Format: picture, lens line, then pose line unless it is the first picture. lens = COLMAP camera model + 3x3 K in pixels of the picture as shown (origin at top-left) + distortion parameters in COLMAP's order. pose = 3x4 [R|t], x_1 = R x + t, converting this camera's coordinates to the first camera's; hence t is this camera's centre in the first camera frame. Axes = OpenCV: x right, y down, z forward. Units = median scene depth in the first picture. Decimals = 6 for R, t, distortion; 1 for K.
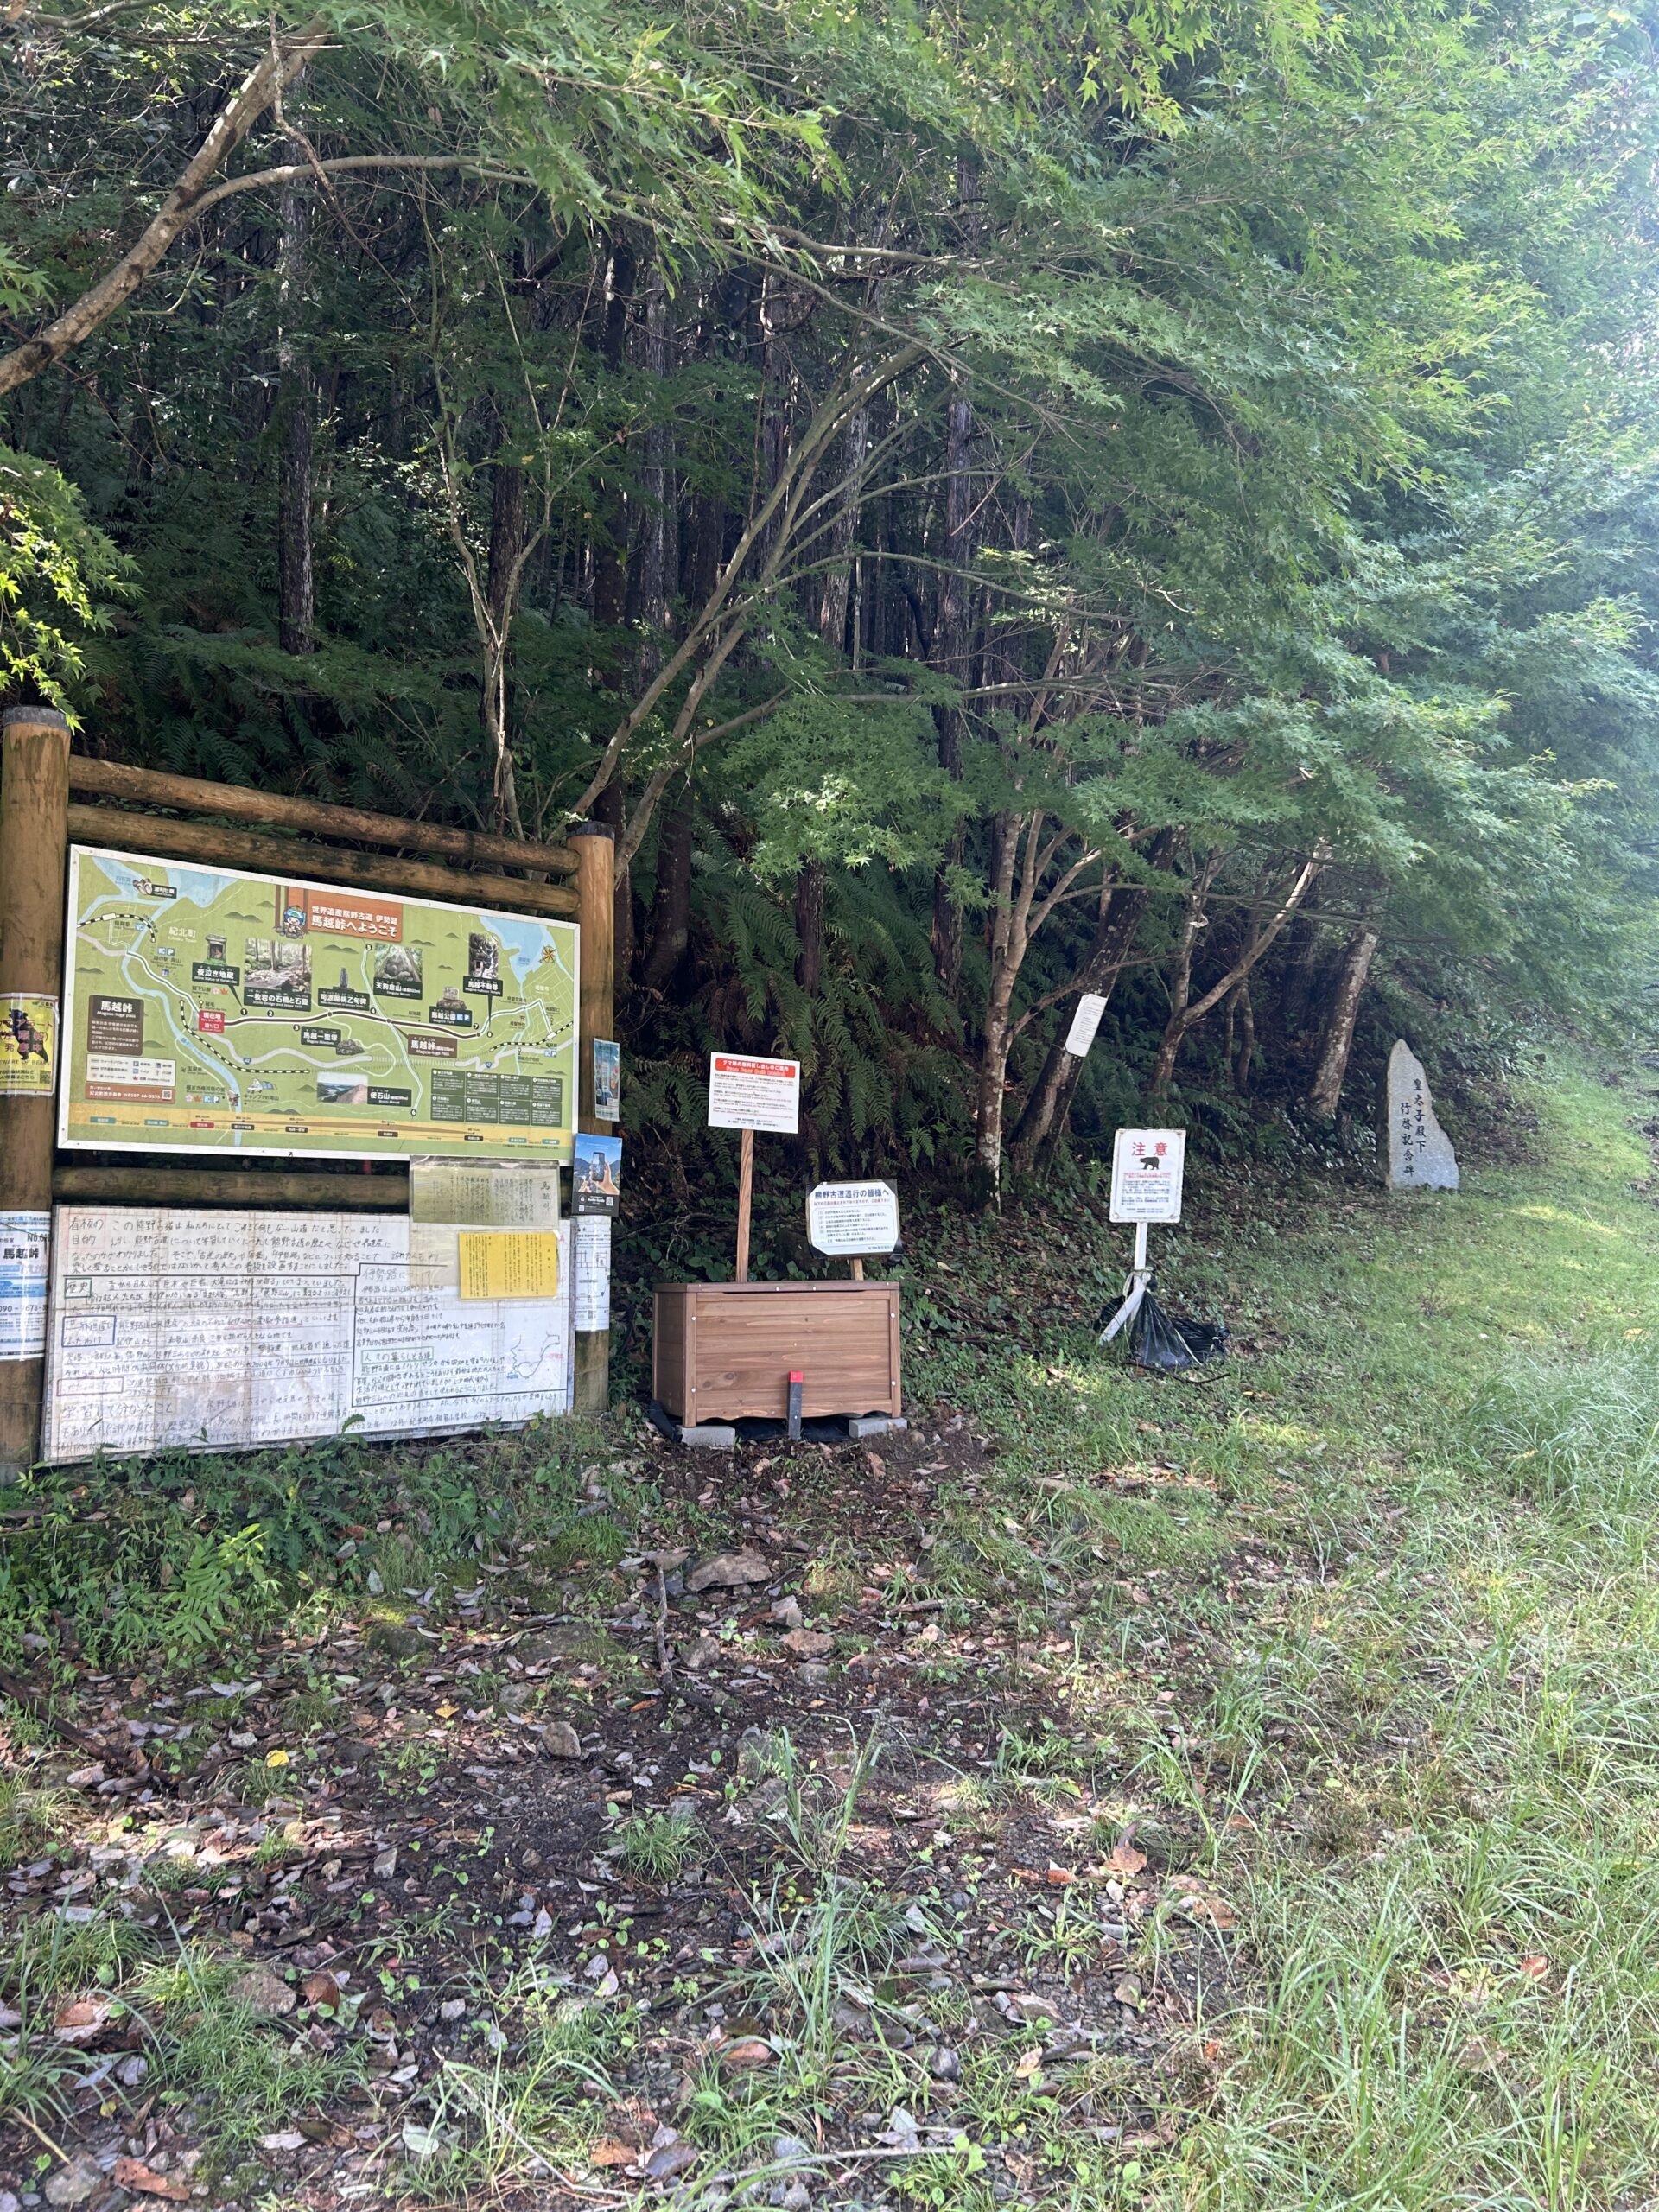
lens RADIAL K [[2316.0, 0, 829.5], [0, 2316.0, 1106.0], [0, 0, 1]] dist [0.000421, -0.000061]
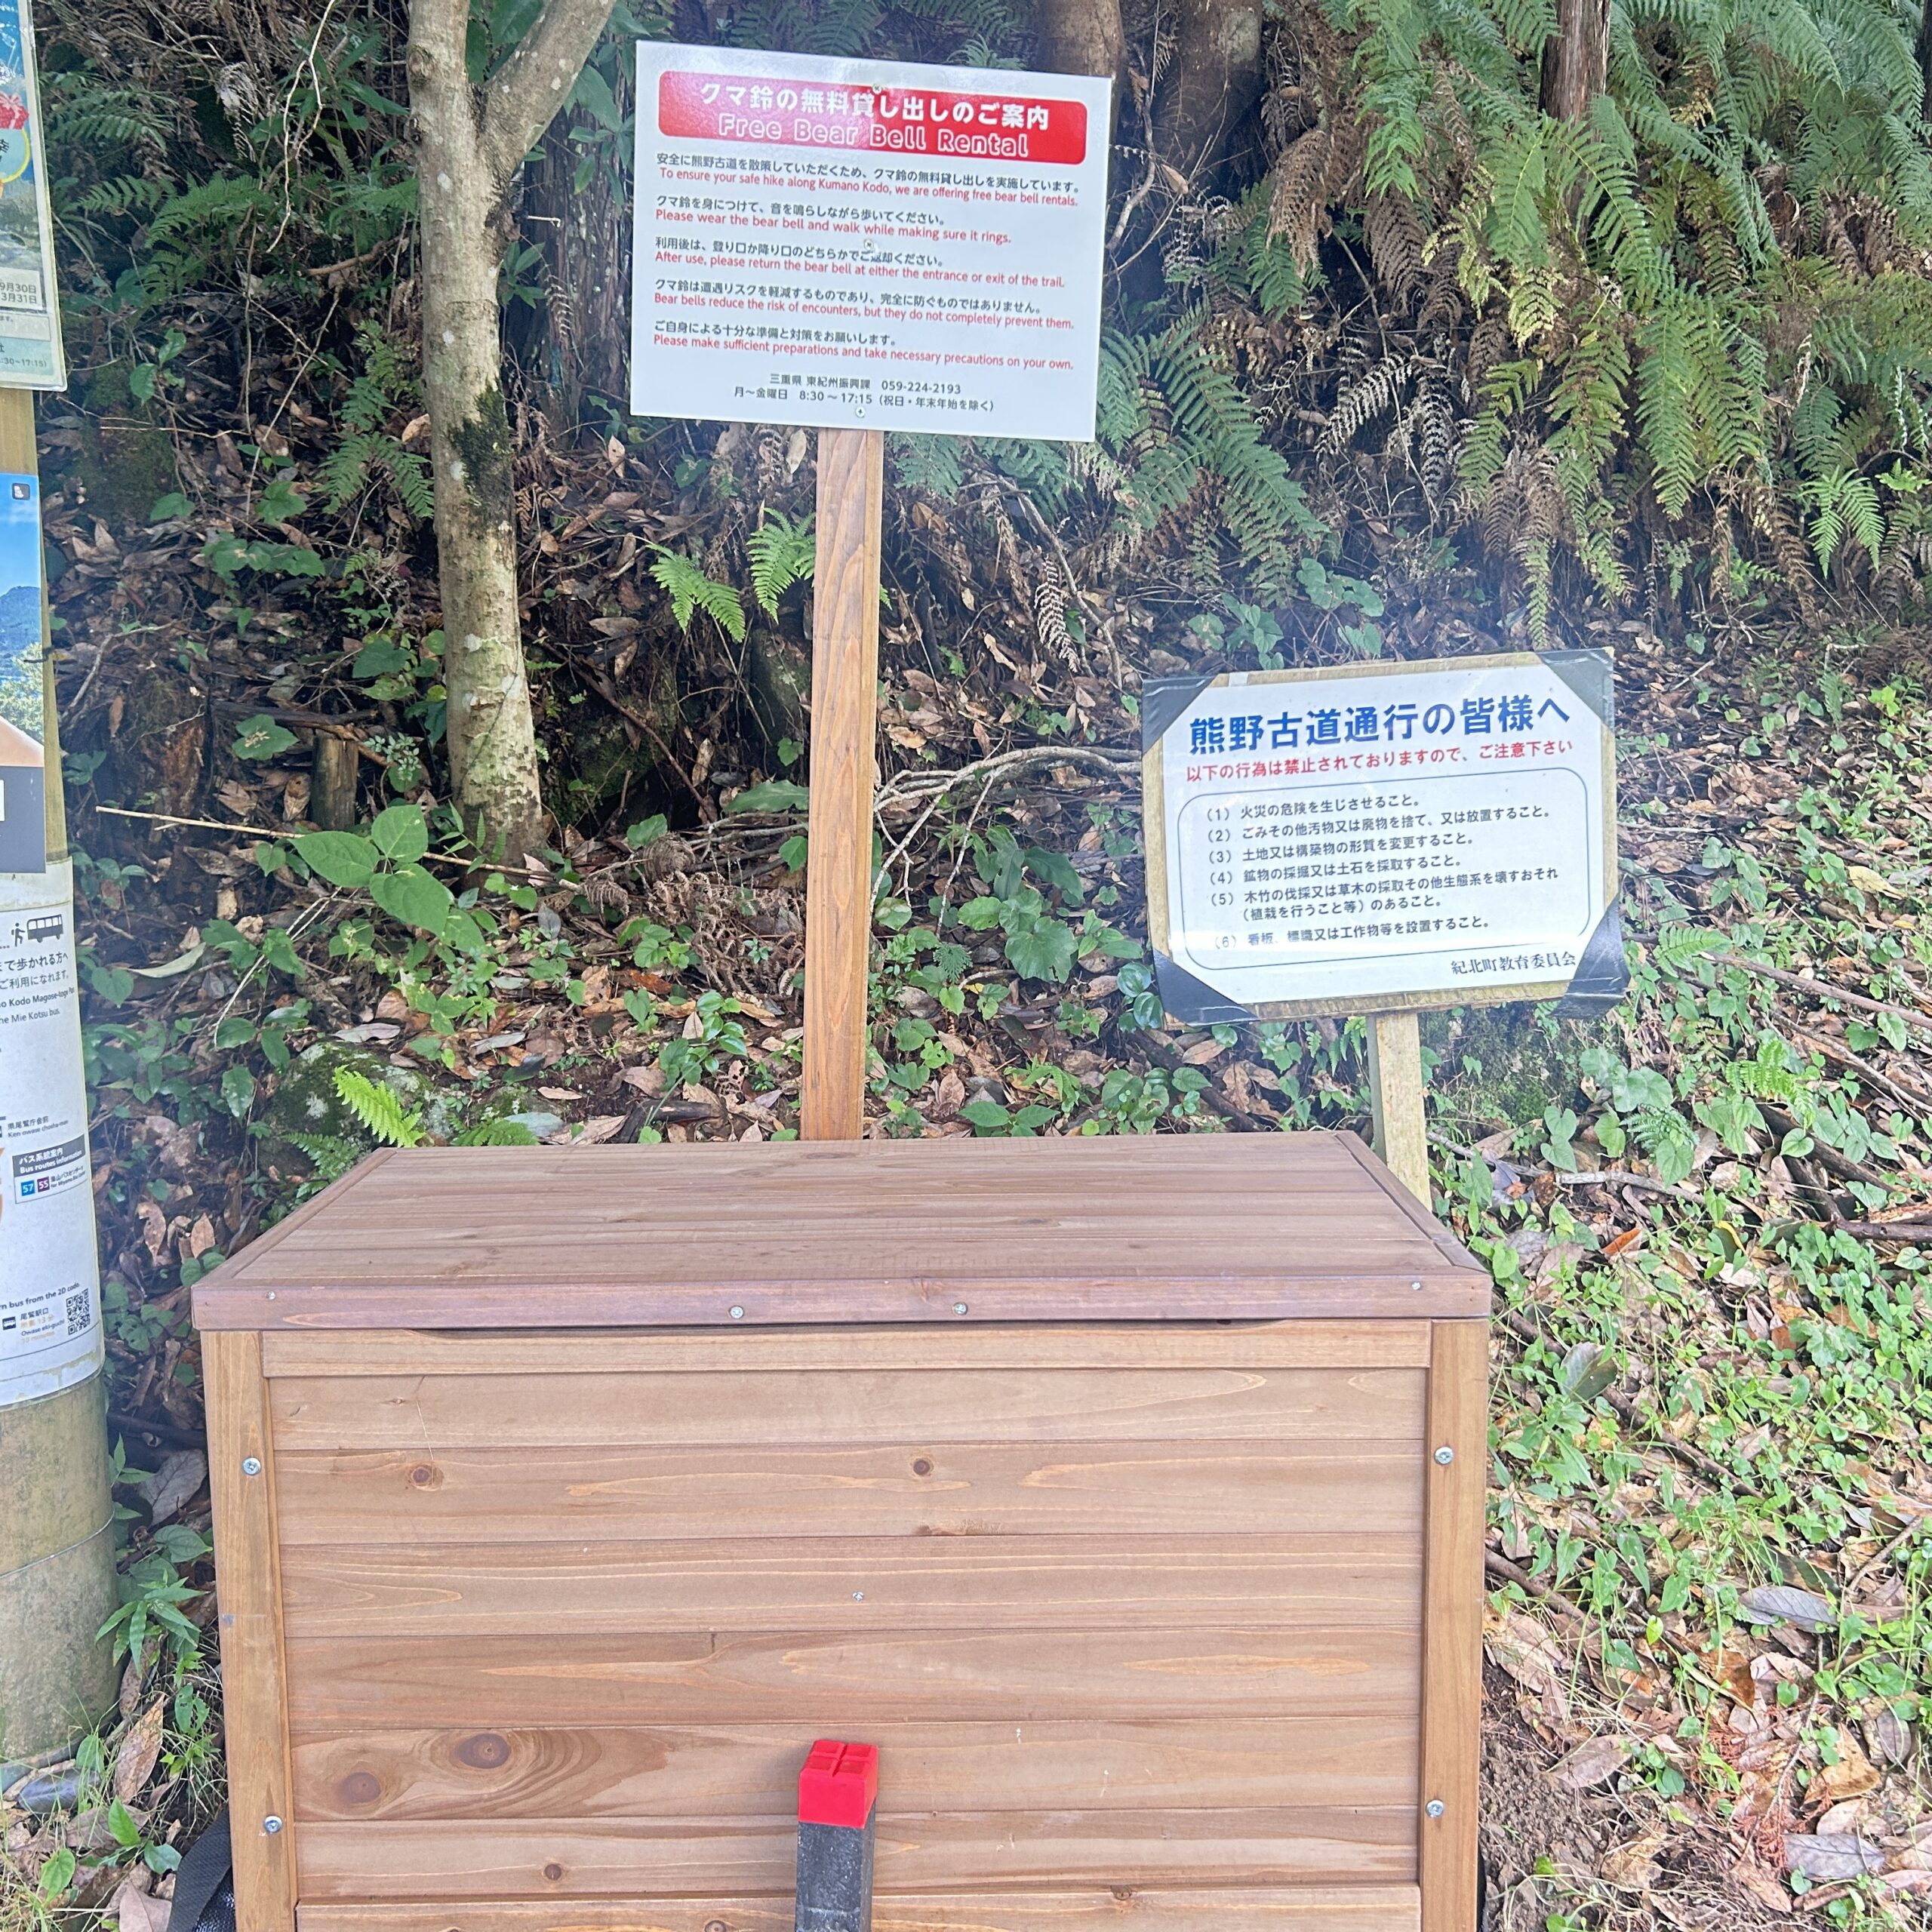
lens RADIAL K [[1840.0, 0, 966.0], [0, 1840.0, 966.0], [0, 0, 1]] dist [0.071176, -0.160176]
pose [[0.911229, 0.065358, -0.406681, 0.047455], [0.028923, 0.974741, 0.221457, 0.020674], [0.410883, -0.213561, 0.886322, 0.833702]]
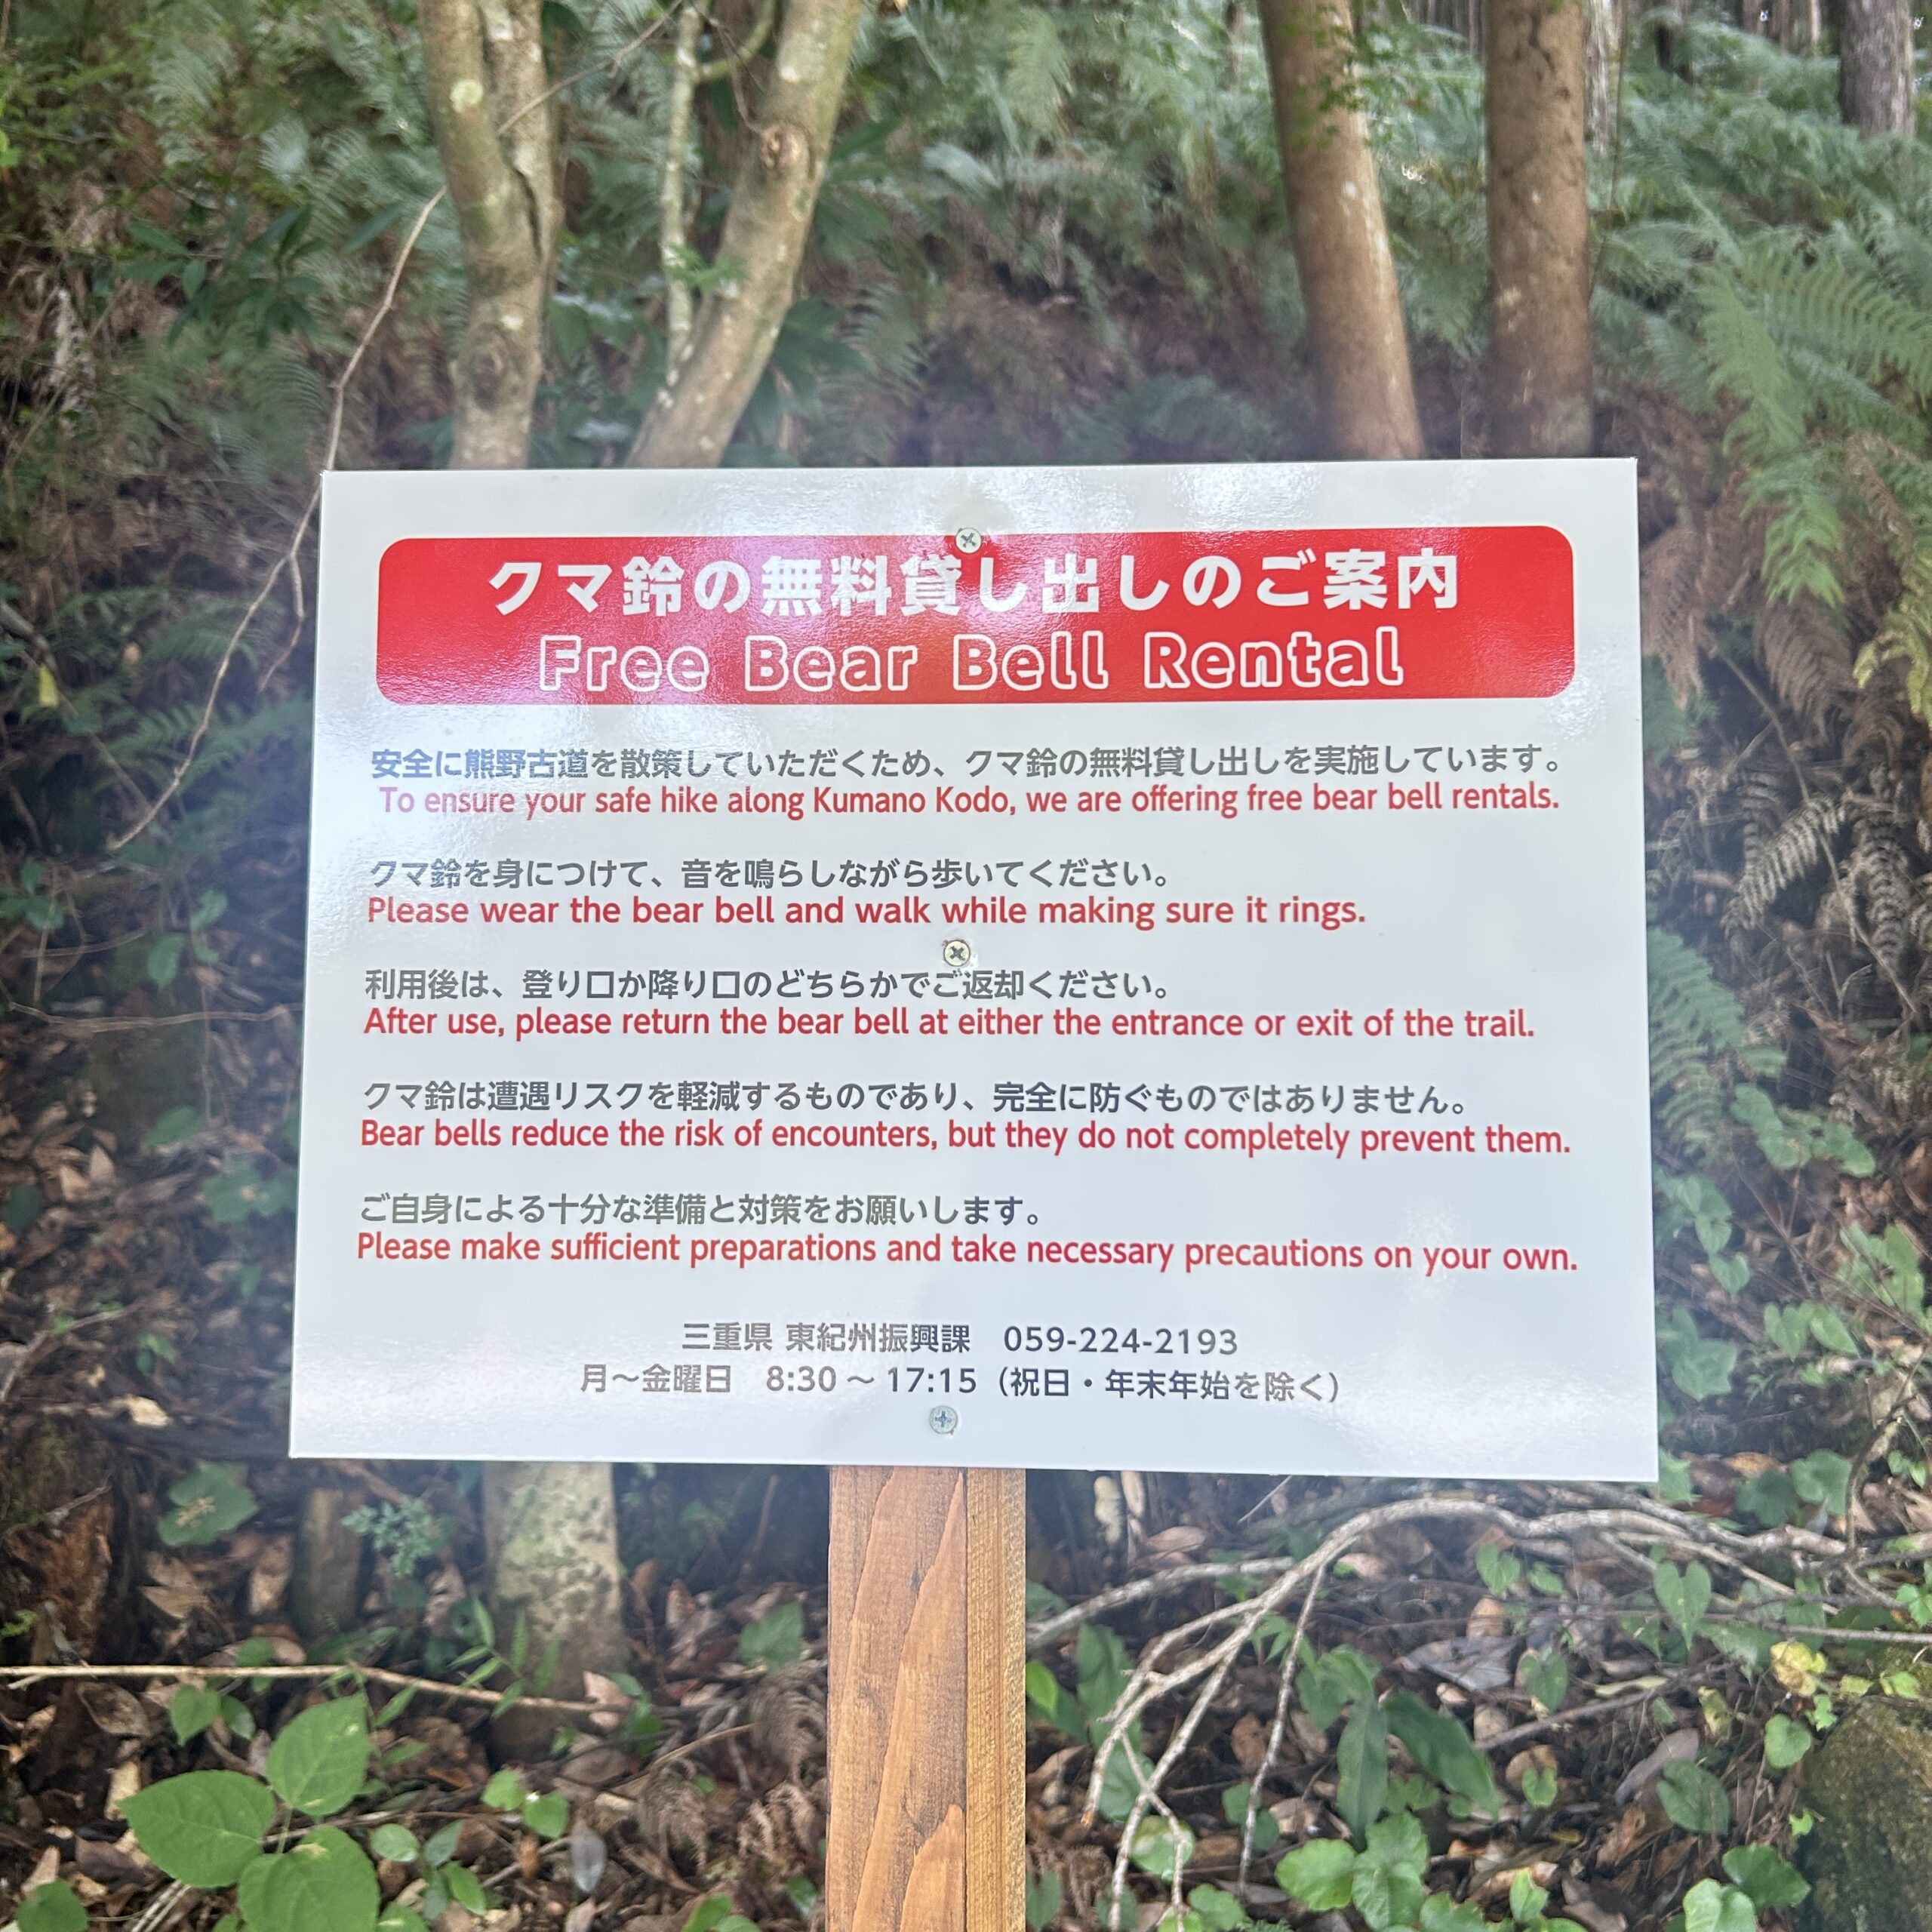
lens RADIAL K [[1815.0, 0, 966.0], [0, 1815.0, 966.0], [0, 0, 1]] dist [0.108201, -0.298716]
pose [[0.834100, -0.058911, -0.548458, -0.001008], [0.075677, 0.997100, 0.007990, -0.006123], [0.546397, -0.048170, 0.836140, 0.944424]]
